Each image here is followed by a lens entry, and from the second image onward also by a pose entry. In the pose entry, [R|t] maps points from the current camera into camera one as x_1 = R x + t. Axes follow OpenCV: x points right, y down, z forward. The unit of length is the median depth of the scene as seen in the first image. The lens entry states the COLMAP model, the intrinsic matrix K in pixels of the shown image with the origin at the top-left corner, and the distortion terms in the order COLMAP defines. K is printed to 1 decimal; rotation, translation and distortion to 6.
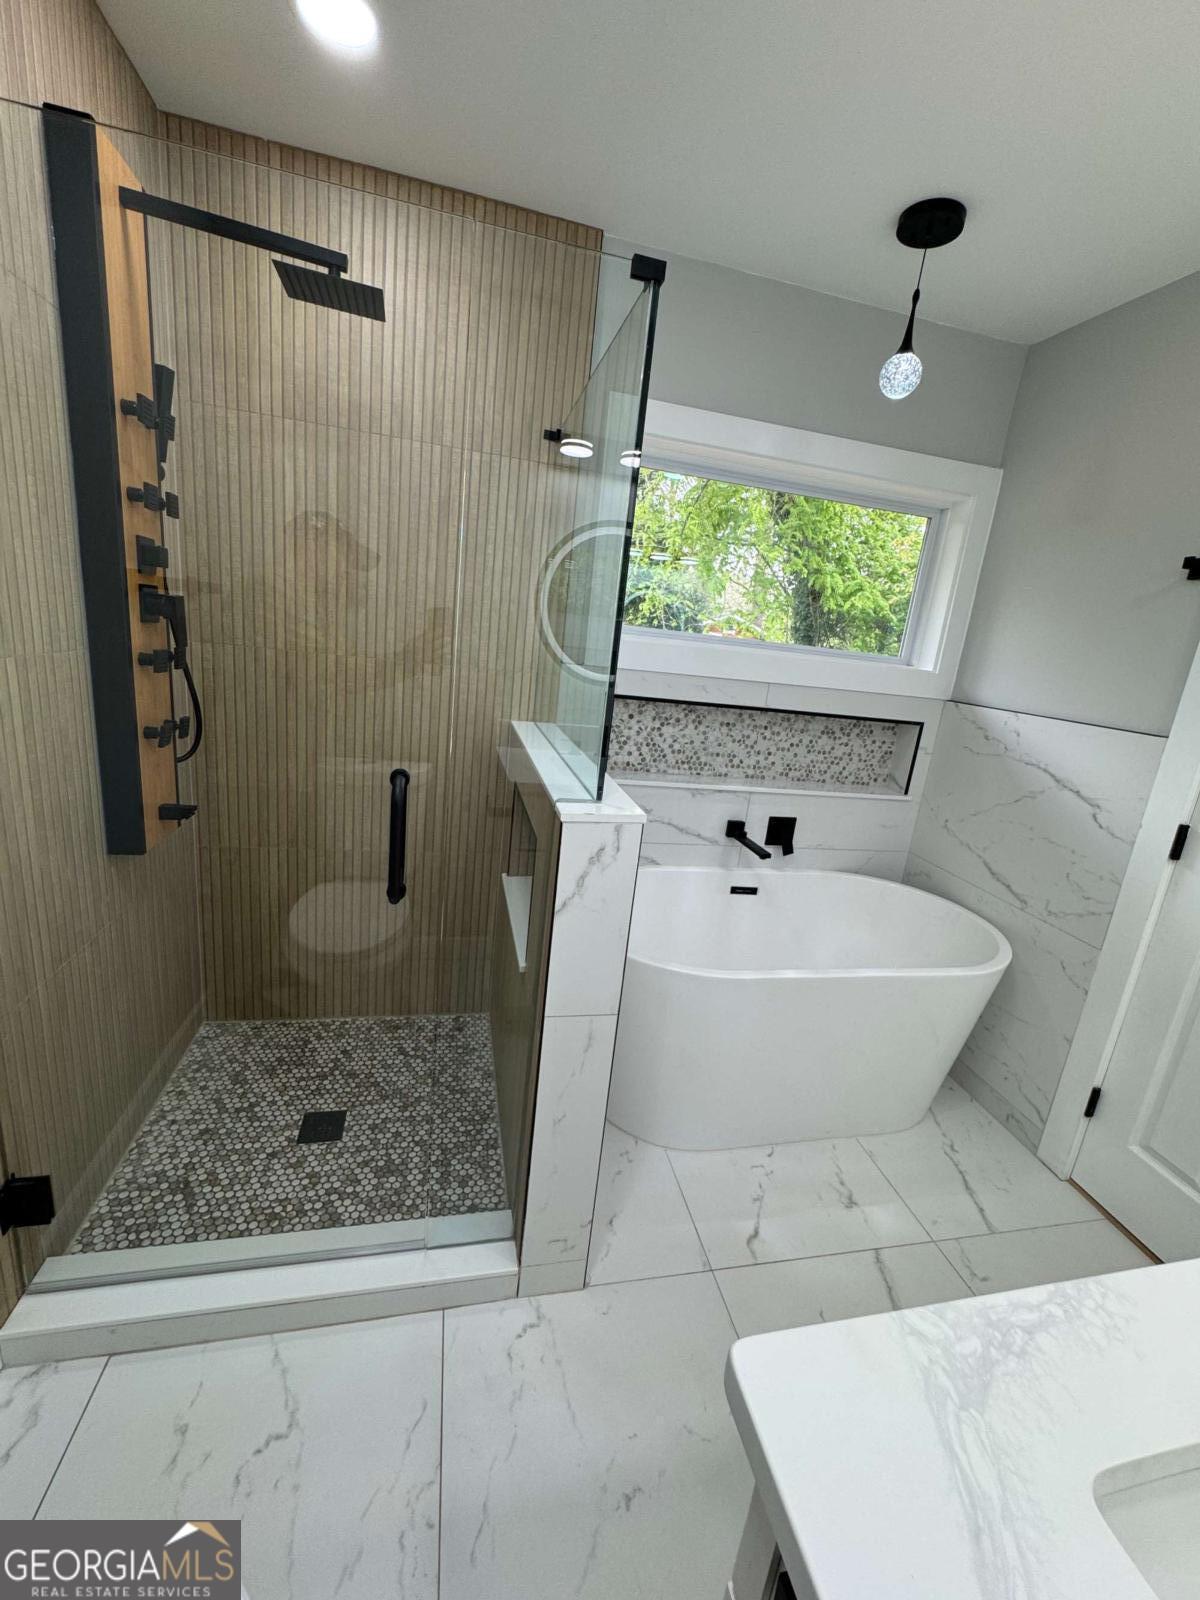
lens RADIAL K [[642.3, 0, 596.6], [0, 642.3, 798.2], [0, 0, 1]] dist [-0.004360, 0.001821]
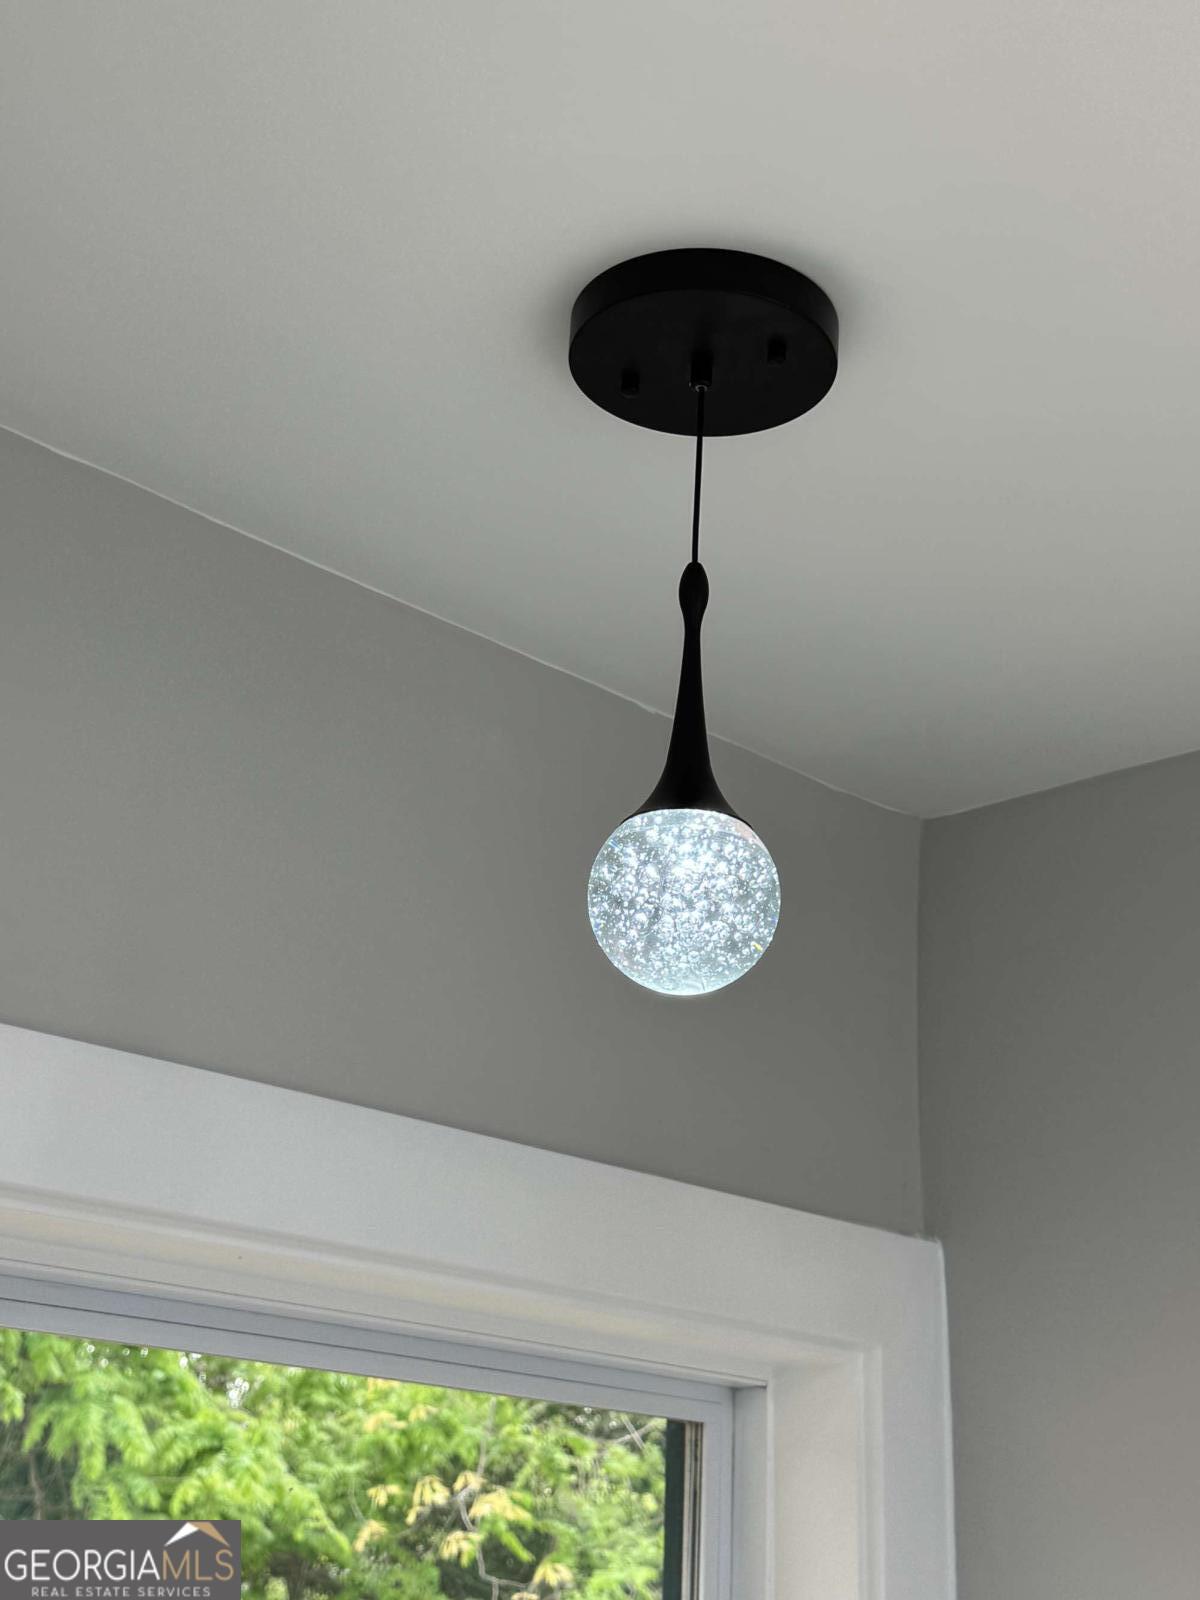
lens RADIAL K [[2184.0, 0, 596.6], [0, 2184.0, 809.6], [0, 0, 1]] dist [0.071307, 0.000000]
pose [[0.840177, 0.123930, 0.527961, 0.072914], [0.172212, 0.862180, -0.476434, -0.305304], [-0.514242, 0.491210, 0.703042, 0.436751]]
